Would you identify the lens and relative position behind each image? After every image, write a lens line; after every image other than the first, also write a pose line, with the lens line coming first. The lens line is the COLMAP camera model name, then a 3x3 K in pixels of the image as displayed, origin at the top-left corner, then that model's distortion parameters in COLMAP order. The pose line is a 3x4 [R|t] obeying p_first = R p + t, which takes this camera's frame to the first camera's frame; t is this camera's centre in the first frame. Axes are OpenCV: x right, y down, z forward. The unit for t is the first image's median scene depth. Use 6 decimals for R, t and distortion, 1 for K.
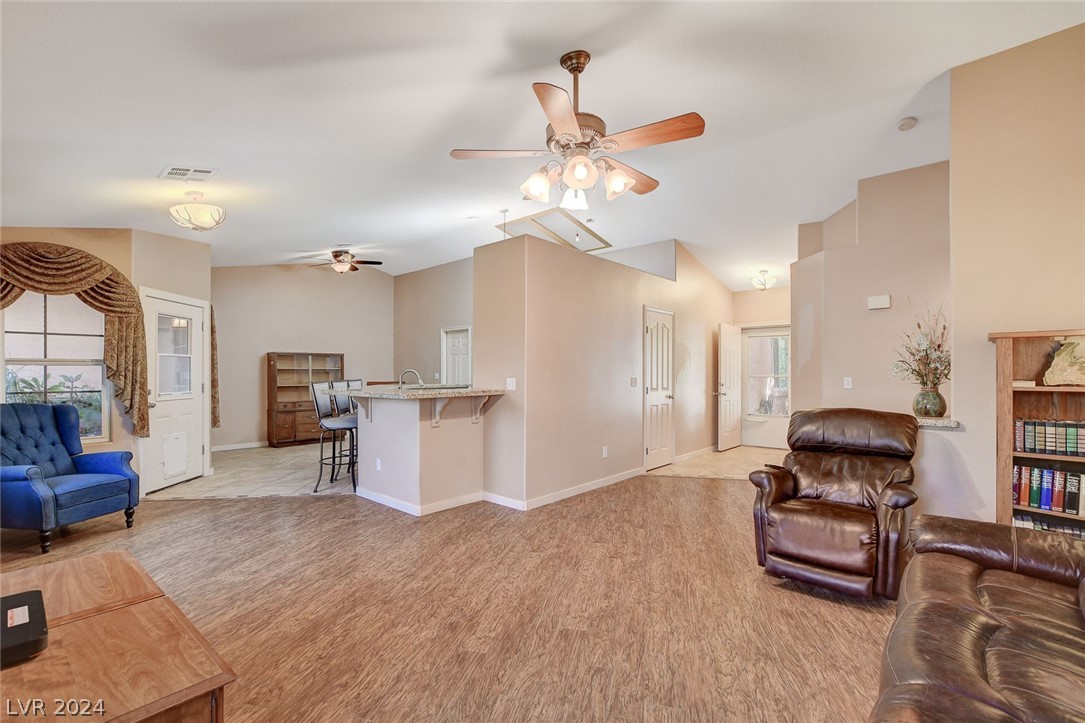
lens RADIAL K [[474.0, 0, 542.9], [0, 474.0, 369.9], [0, 0, 1]] dist [-0.014078, 0.000373]
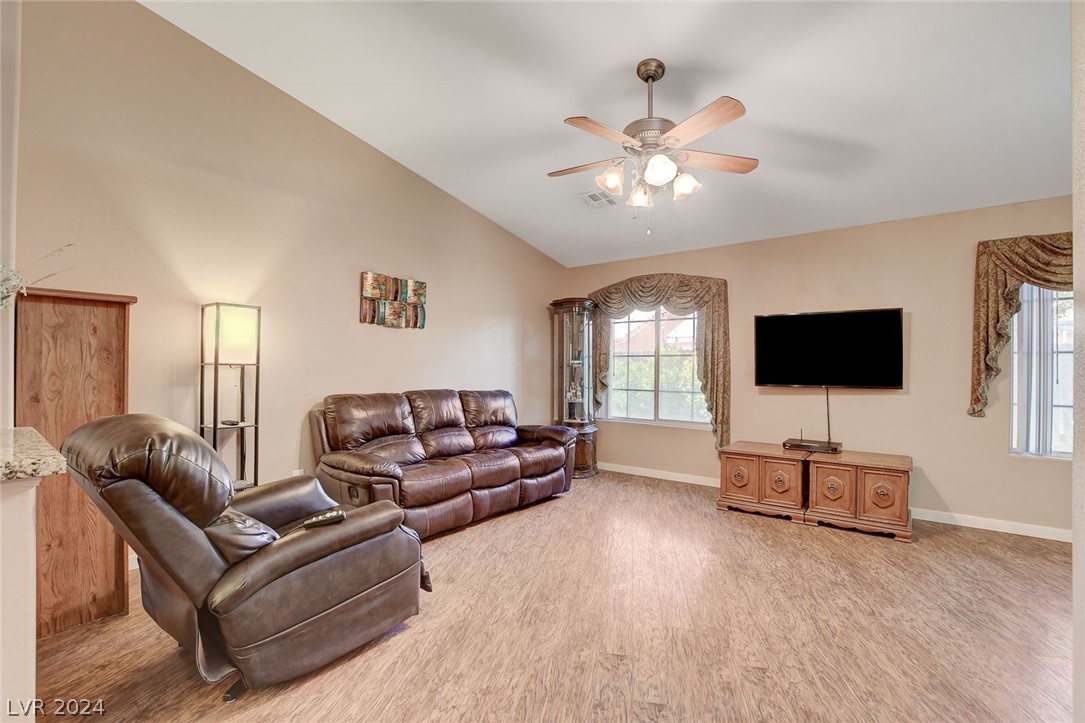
lens RADIAL K [[485.3, 0, 545.7], [0, 485.3, 369.1], [0, 0, 1]] dist [-0.027475, 0.000817]
pose [[-0.998873, -0.008997, -0.046611, 0.277346], [-0.008831, 0.999954, -0.003758, 0.034213], [0.046643, -0.003342, -0.998906, 1.627172]]
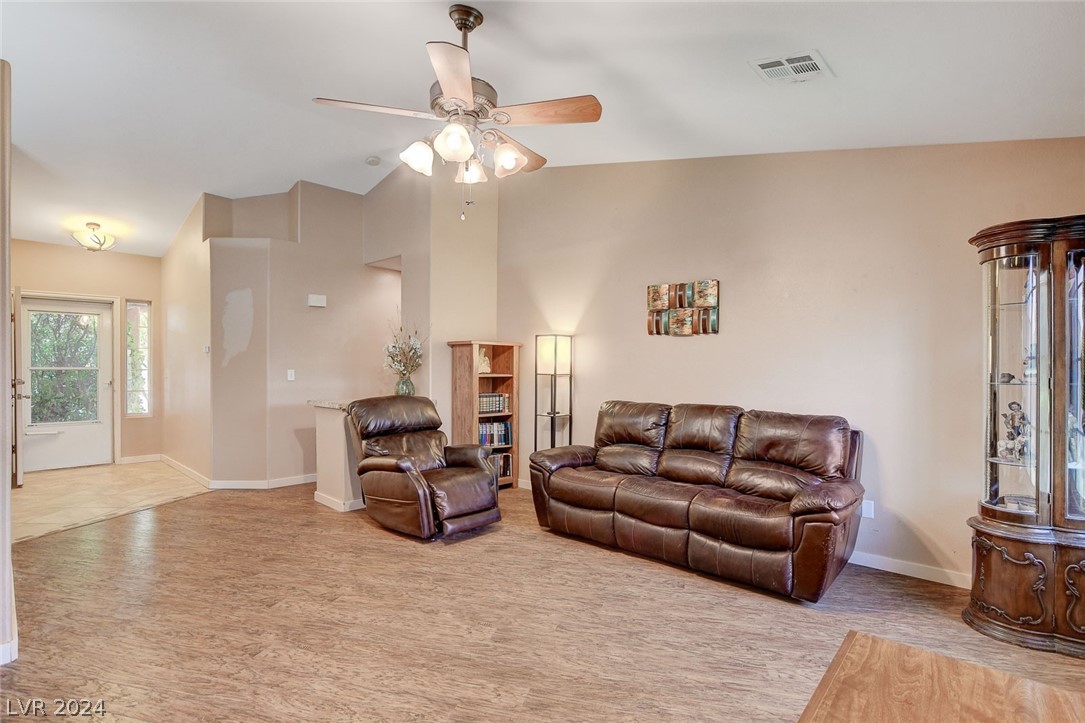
lens RADIAL K [[525.6, 0, 543.8], [0, 525.6, 369.9], [0, 0, 1]] dist [-0.015572, -0.000067]
pose [[0.027255, -0.007150, 0.999603, -0.720467], [-0.011609, 0.999905, 0.007469, 0.002627], [-0.999561, -0.011808, 0.027169, 0.636483]]
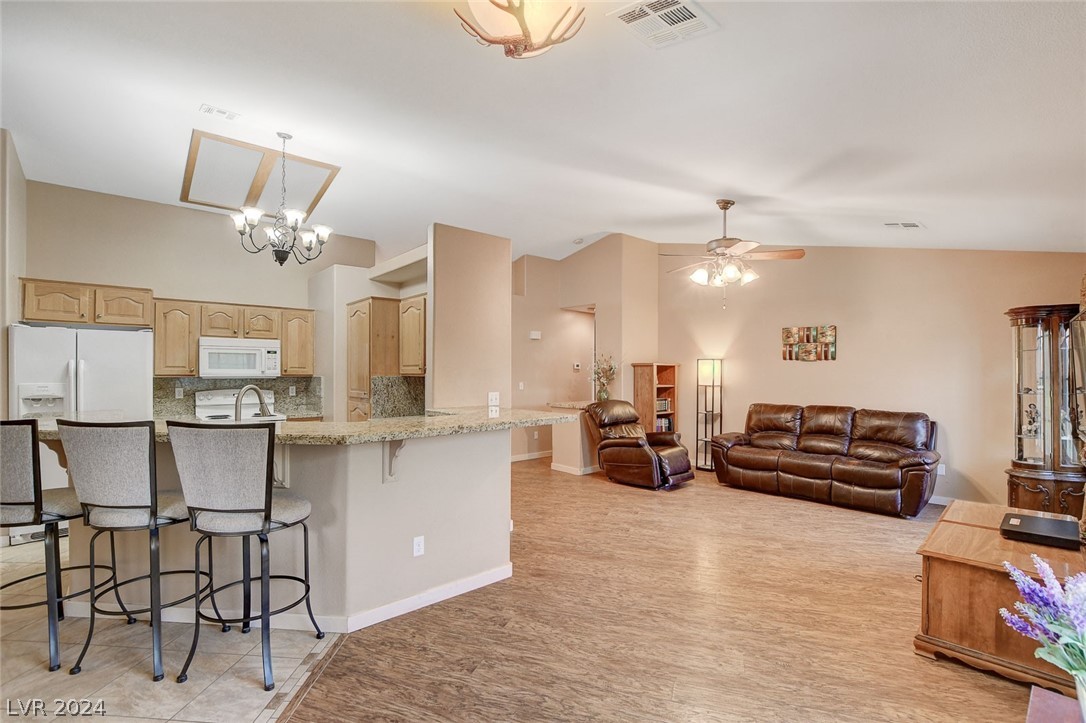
lens RADIAL K [[485.7, 0, 546.2], [0, 485.7, 369.1], [0, 0, 1]] dist [-0.027475, 0.000817]
pose [[0.118144, 0.003935, 0.992989, -1.360362], [-0.006808, 0.999972, -0.003153, -0.033349], [-0.992973, -0.006388, 0.118167, 1.114713]]
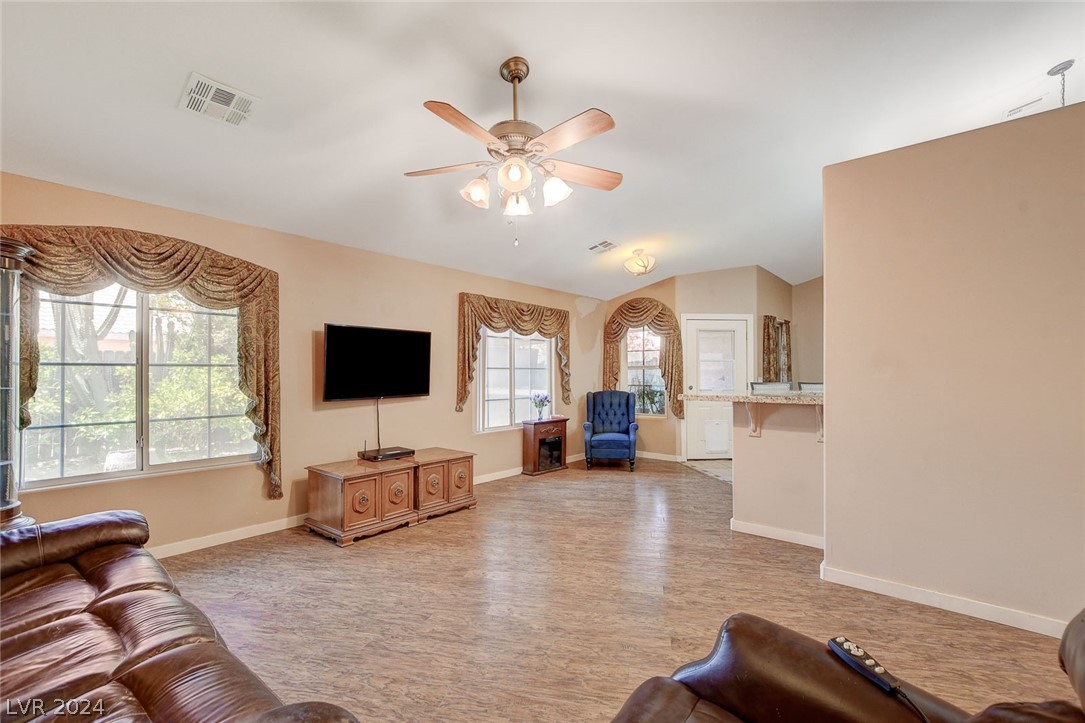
lens RADIAL K [[469.9, 0, 543.6], [0, 469.9, 375.8], [0, 0, 1]] dist [-0.002880, -0.000007]
pose [[0.018718, 0.004188, -0.999816, 0.842379], [0.007966, 0.999959, 0.004337, 0.003555], [0.999793, -0.008046, 0.018684, 0.808900]]
